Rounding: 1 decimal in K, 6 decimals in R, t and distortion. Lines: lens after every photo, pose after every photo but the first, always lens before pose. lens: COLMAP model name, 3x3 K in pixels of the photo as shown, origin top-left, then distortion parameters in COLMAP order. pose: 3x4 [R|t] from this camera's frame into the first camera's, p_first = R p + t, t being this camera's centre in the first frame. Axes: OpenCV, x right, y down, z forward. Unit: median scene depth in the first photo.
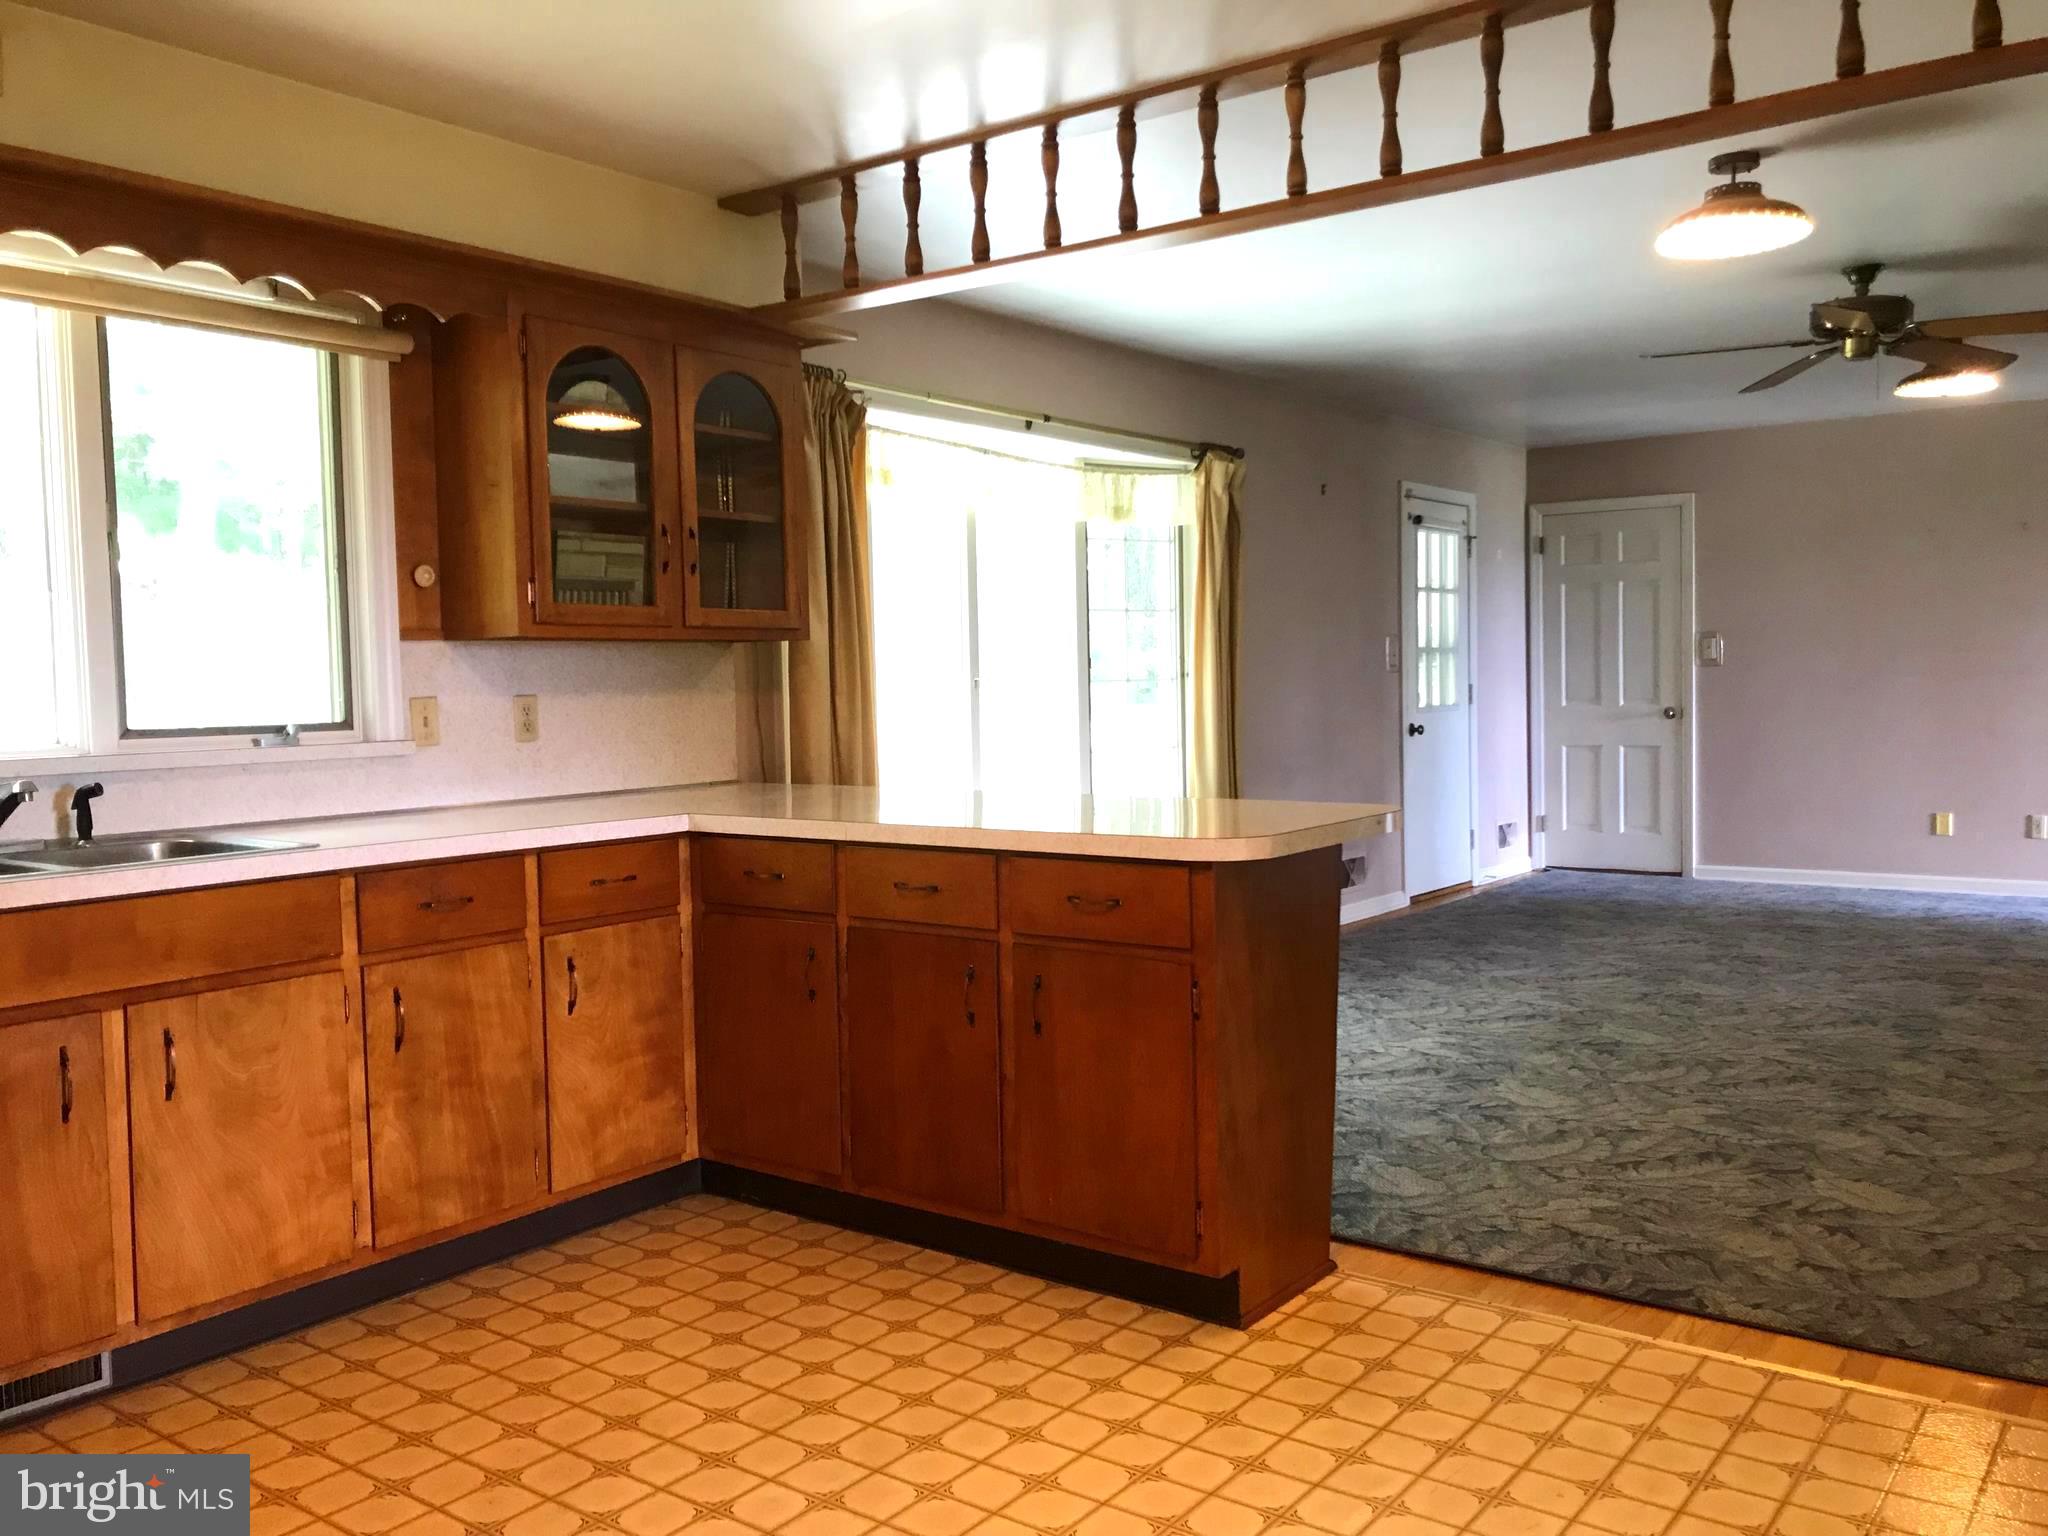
lens RADIAL K [[1688.1, 0, 1011.6], [0, 1688.1, 768.9], [0, 0, 1]] dist [0.010176, 0.000872]
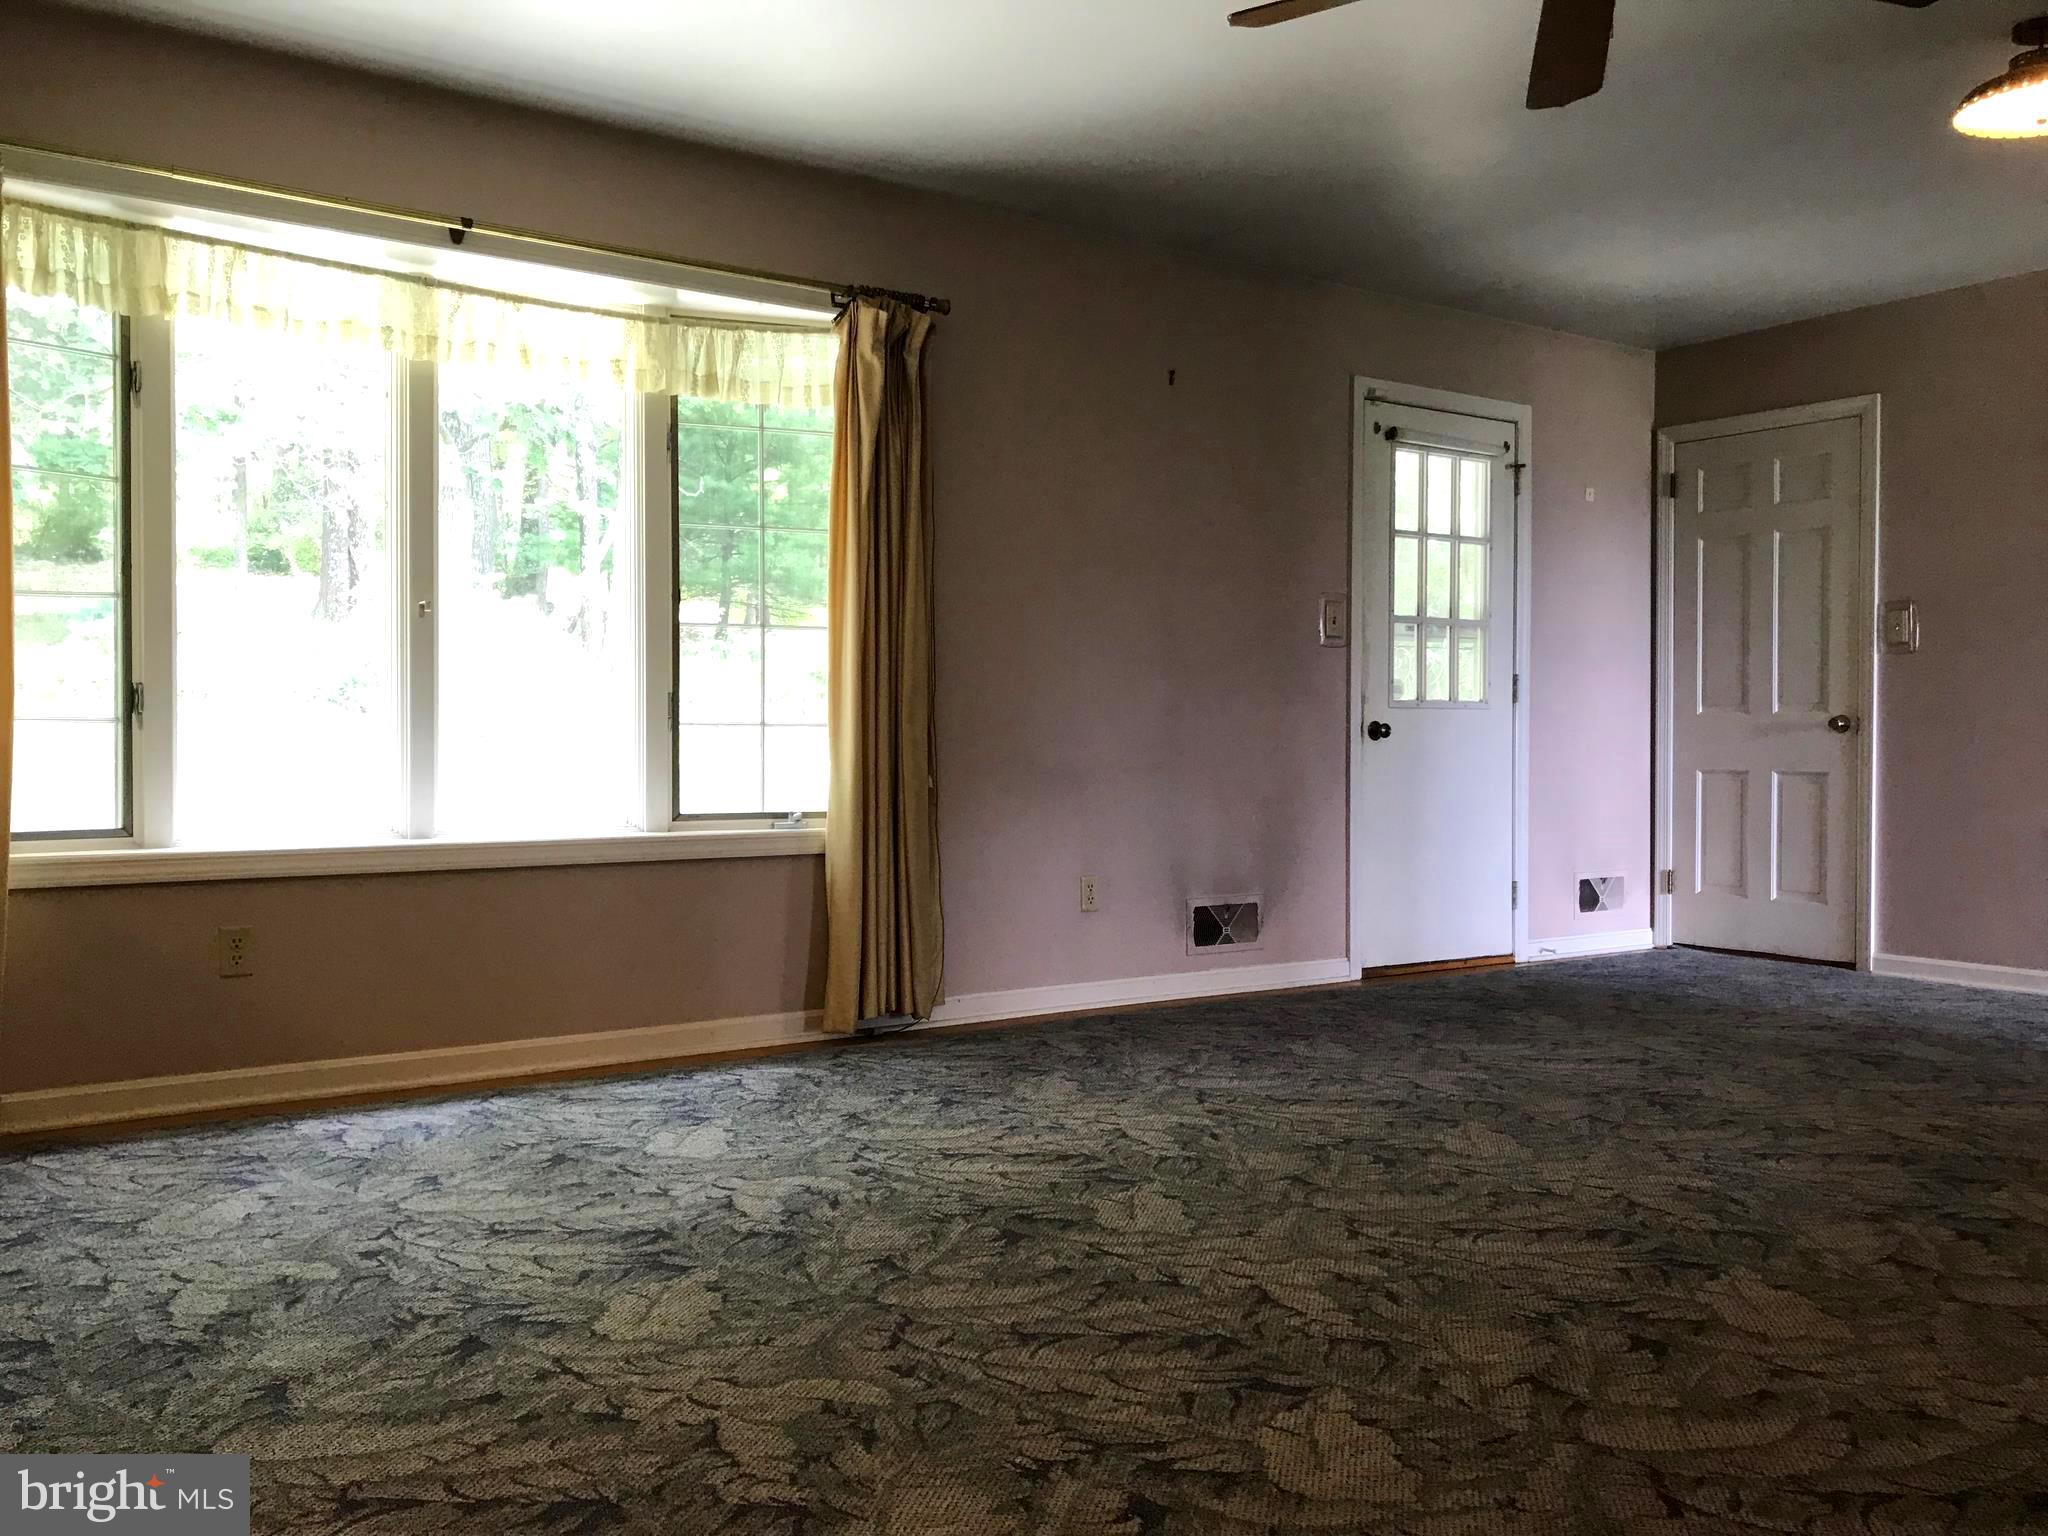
lens RADIAL K [[1688.1, 0, 1030.0], [0, 1688.1, 757.1], [0, 0, 1]] dist [0.010176, 0.000872]
pose [[0.950038, 0.029604, -0.310729, 0.314150], [-0.042230, 0.998530, -0.033983, 0.017667], [0.309266, 0.045407, 0.949891, 0.283425]]
